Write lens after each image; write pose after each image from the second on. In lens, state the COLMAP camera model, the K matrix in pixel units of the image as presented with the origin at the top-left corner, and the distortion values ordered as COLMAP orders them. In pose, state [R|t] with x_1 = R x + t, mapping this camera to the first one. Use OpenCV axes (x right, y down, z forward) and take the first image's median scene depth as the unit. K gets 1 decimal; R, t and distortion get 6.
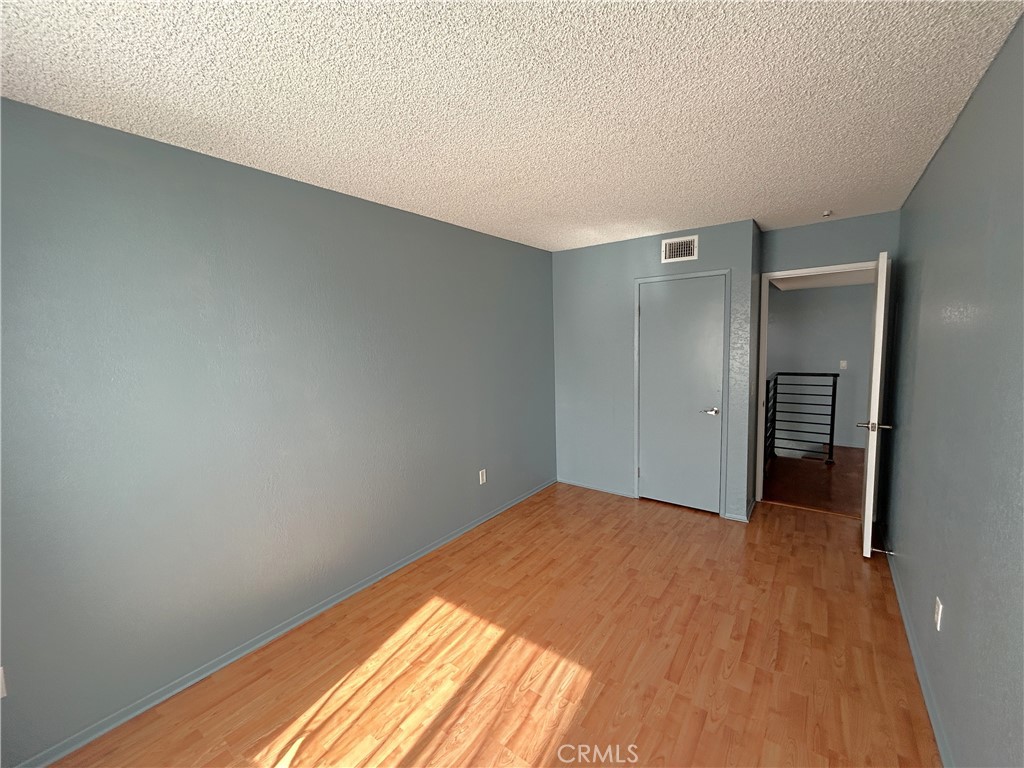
lens RADIAL K [[432.3, 0, 512.9], [0, 432.3, 379.6], [0, 0, 1]] dist [0.000120, 0.000649]
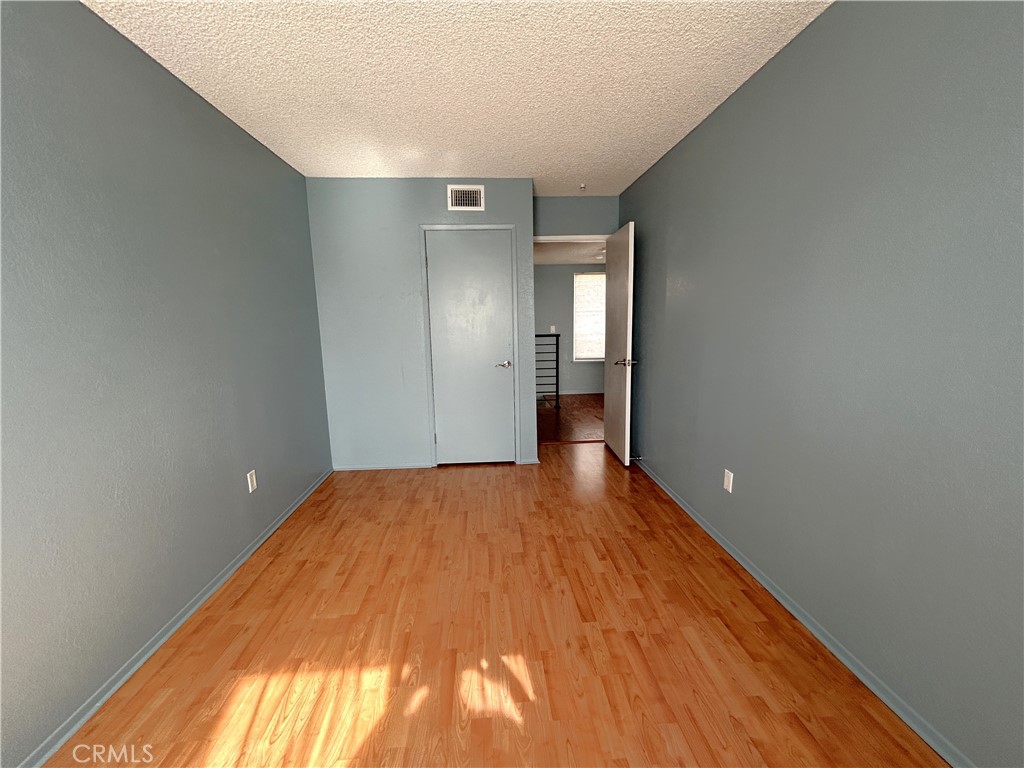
lens RADIAL K [[426.2, 0, 527.7], [0, 426.2, 378.5], [0, 0, 1]] dist [-0.000953, 0.001177]
pose [[0.749332, -0.085314, 0.656676, -0.208734], [0.064283, 0.996354, 0.056091, 0.066486], [-0.659067, 0.000182, 0.752084, 0.254784]]
